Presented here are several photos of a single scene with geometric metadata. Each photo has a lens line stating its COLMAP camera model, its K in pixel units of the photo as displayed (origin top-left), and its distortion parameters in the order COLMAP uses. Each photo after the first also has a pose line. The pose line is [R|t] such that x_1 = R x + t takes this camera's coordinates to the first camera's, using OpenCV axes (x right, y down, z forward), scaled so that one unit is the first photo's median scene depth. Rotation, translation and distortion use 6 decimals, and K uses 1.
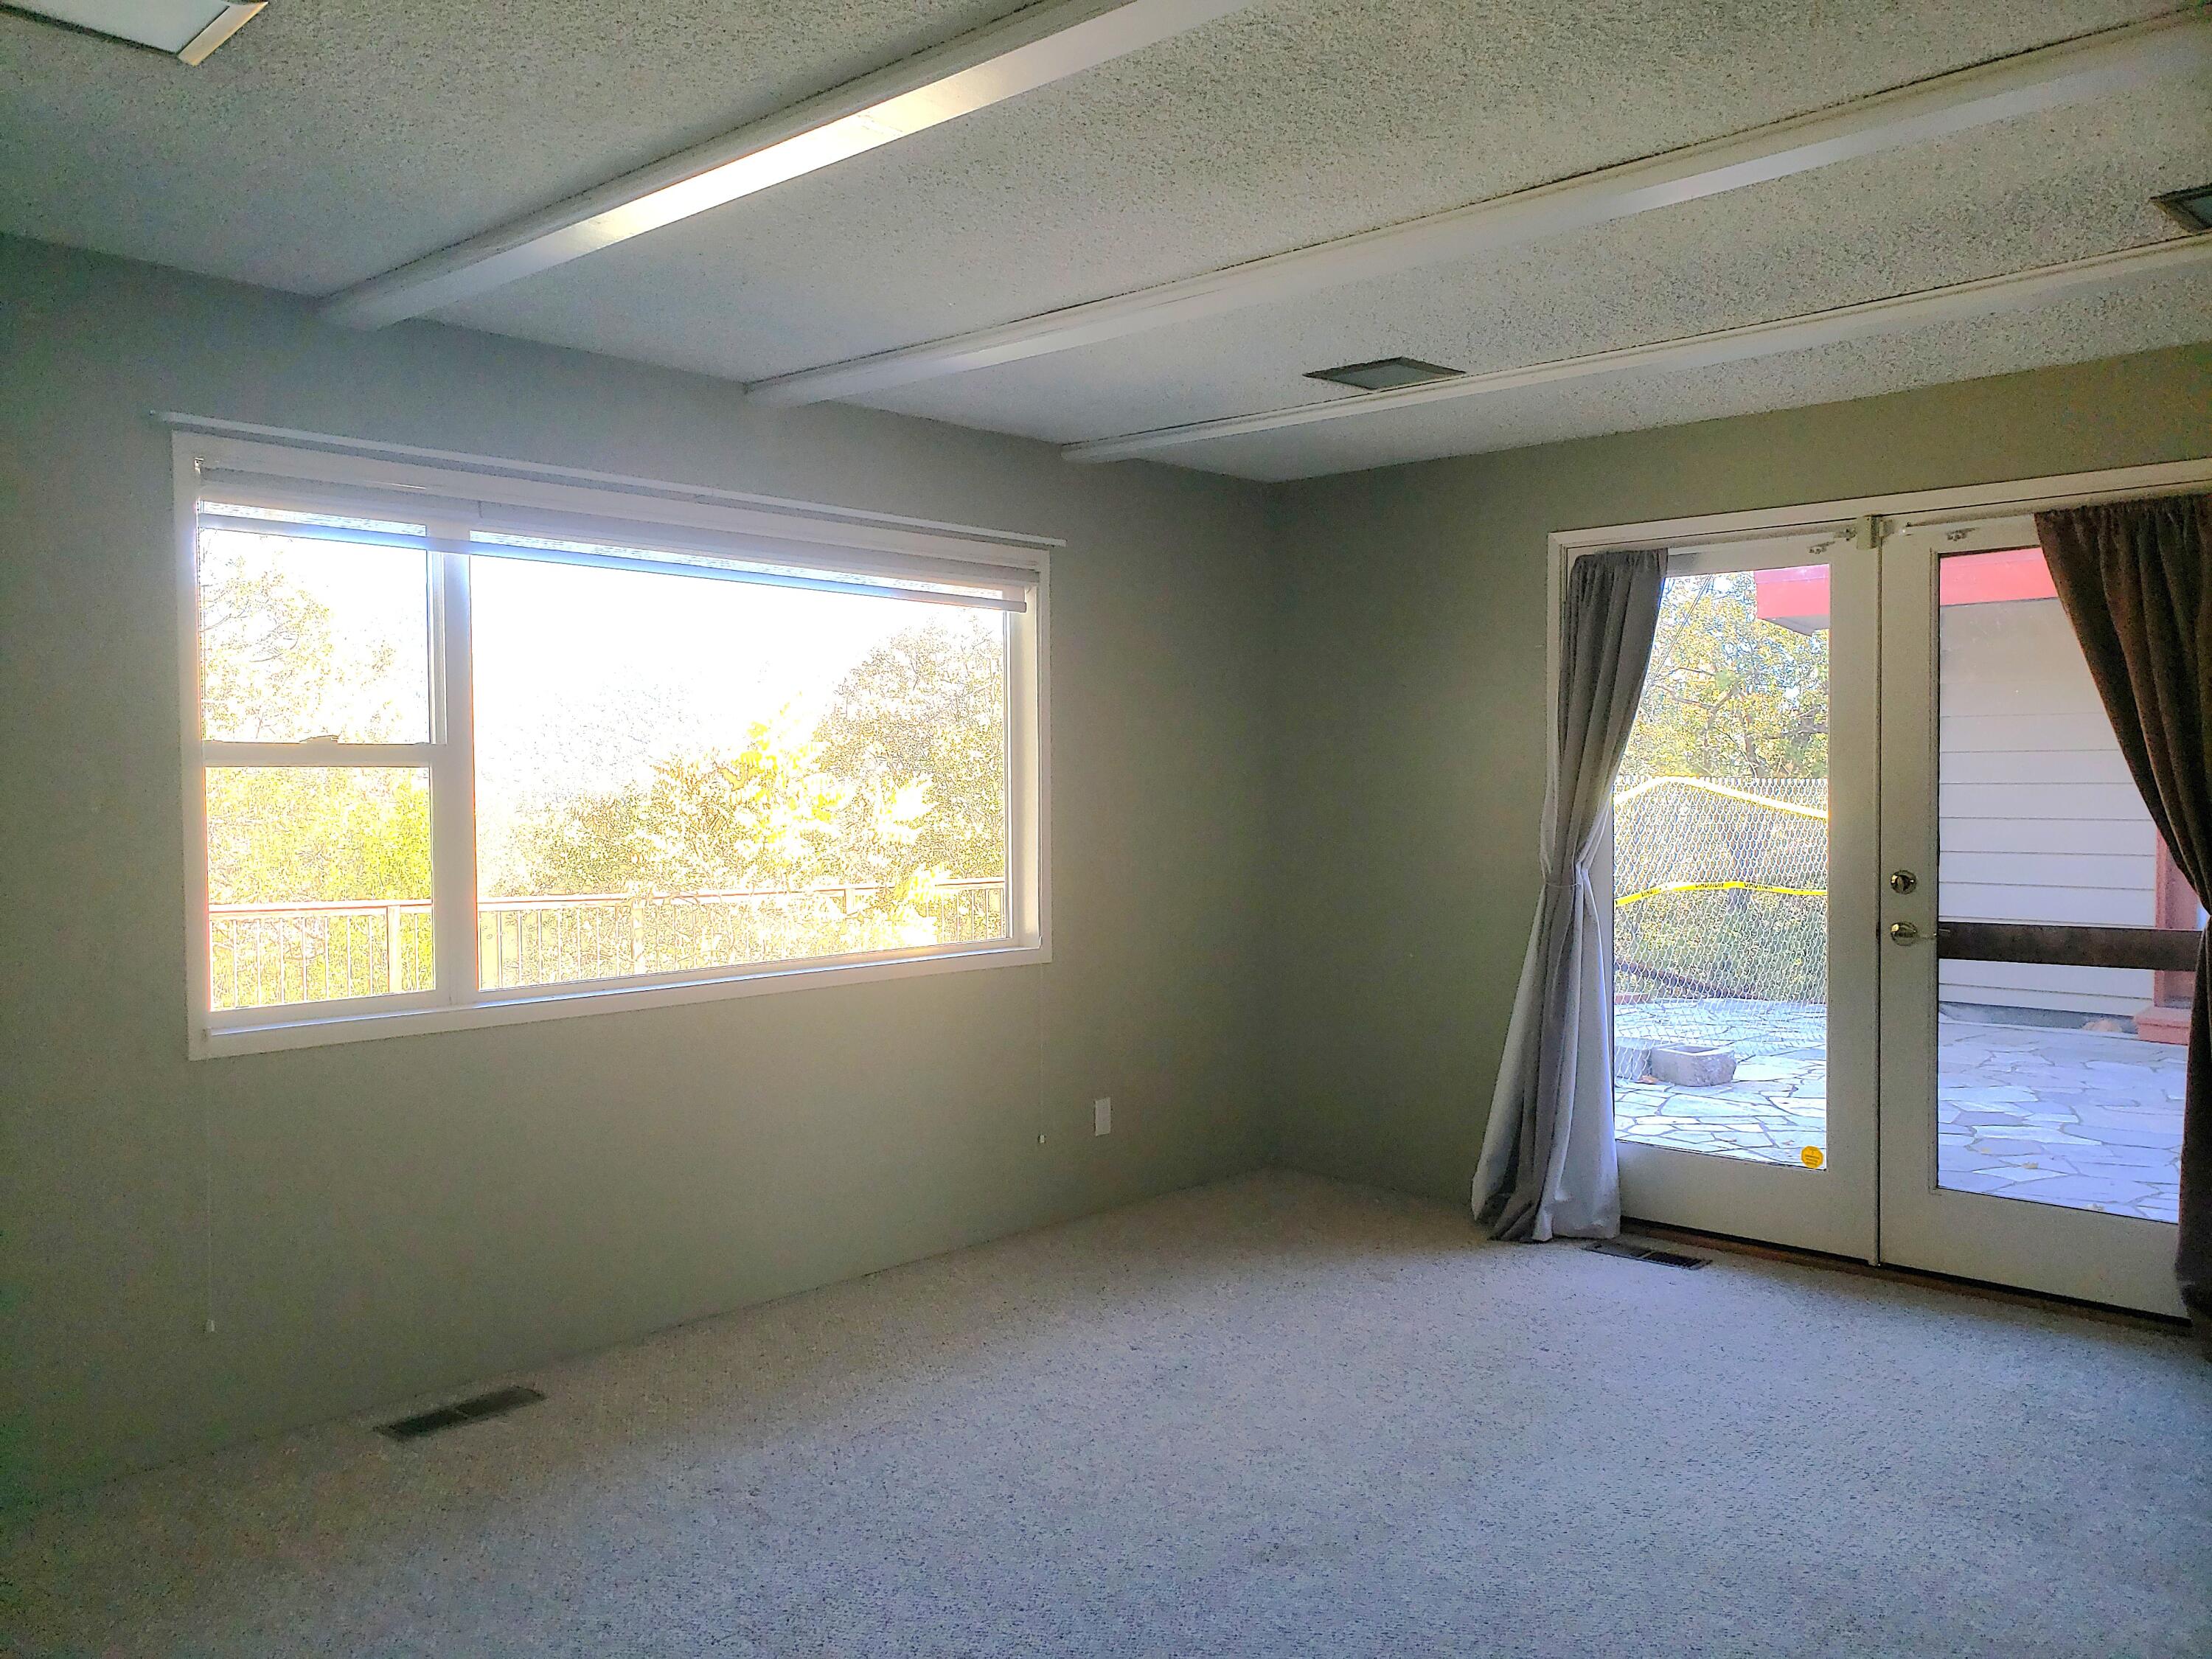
lens RADIAL K [[1687.2, 0, 1106.0], [0, 1687.2, 829.5], [0, 0, 1]] dist [-0.006036, 0.011867]
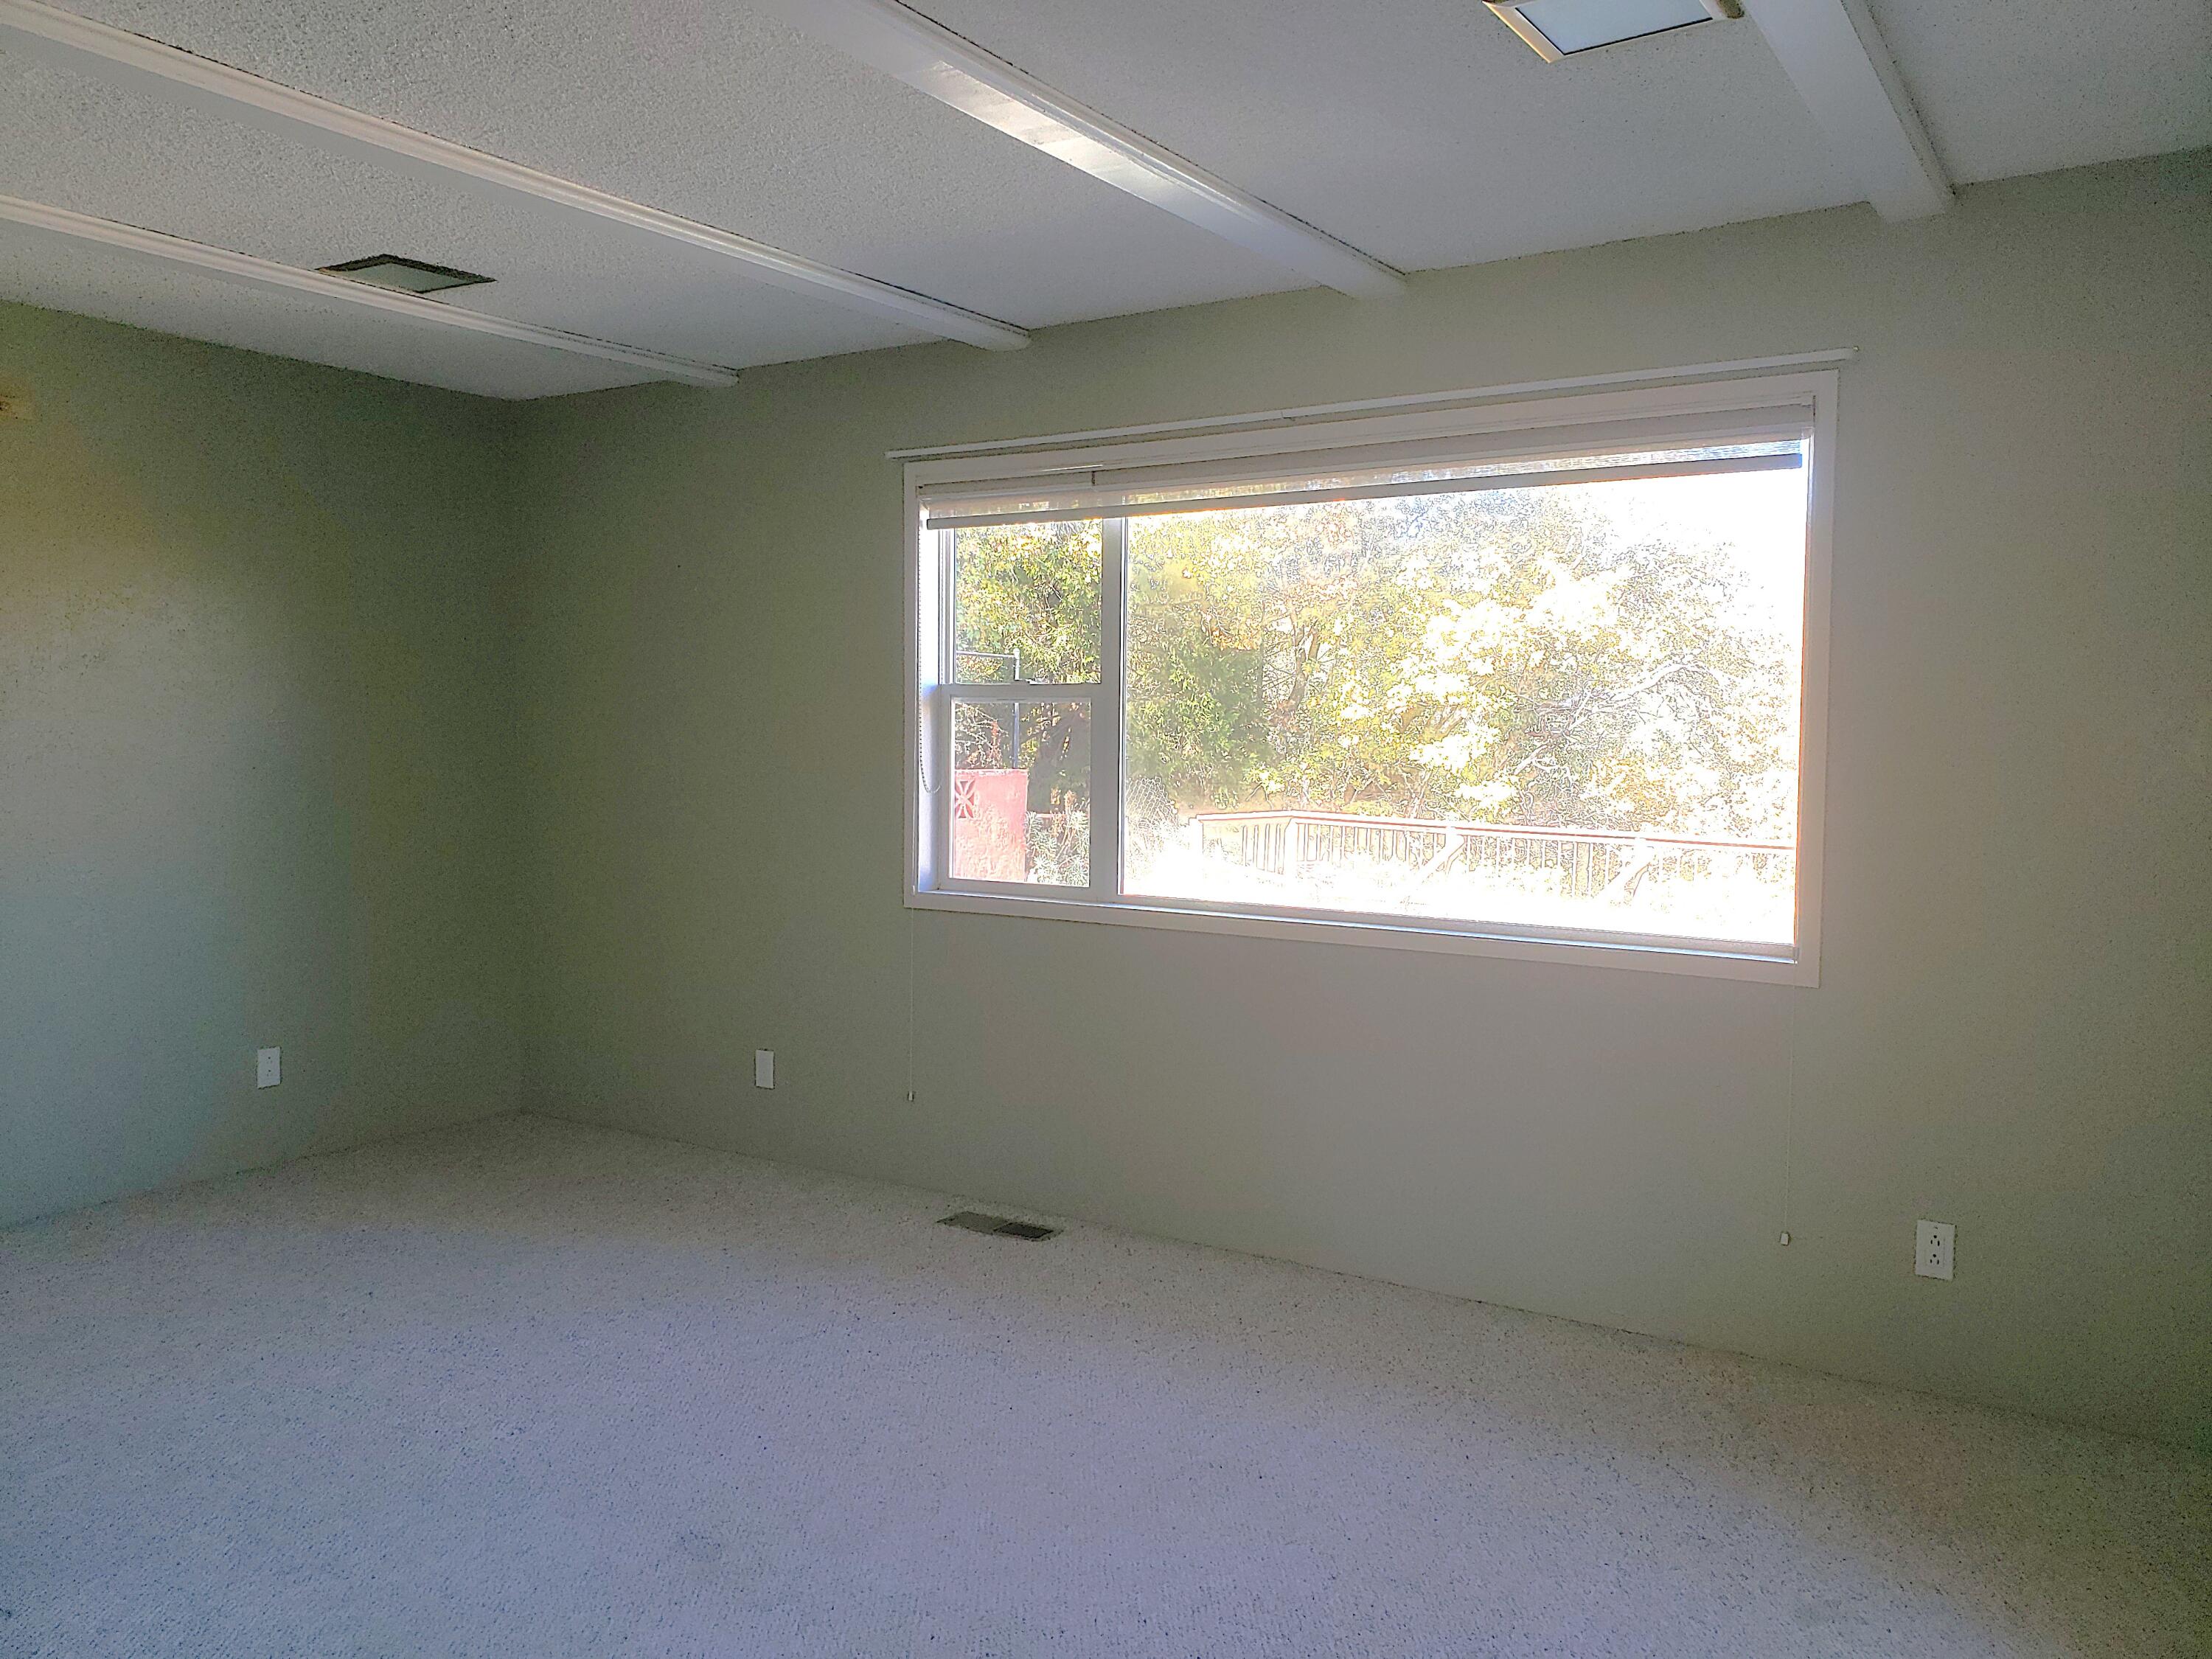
lens RADIAL K [[1735.7, 0, 1106.0], [0, 1735.7, 829.5], [0, 0, 1]] dist [0.027945, -0.003991]
pose [[0.160050, 0.063739, -0.985049, 0.692055], [-0.036288, 0.997618, 0.058657, -0.016172], [0.986442, 0.026358, 0.161982, 0.693052]]
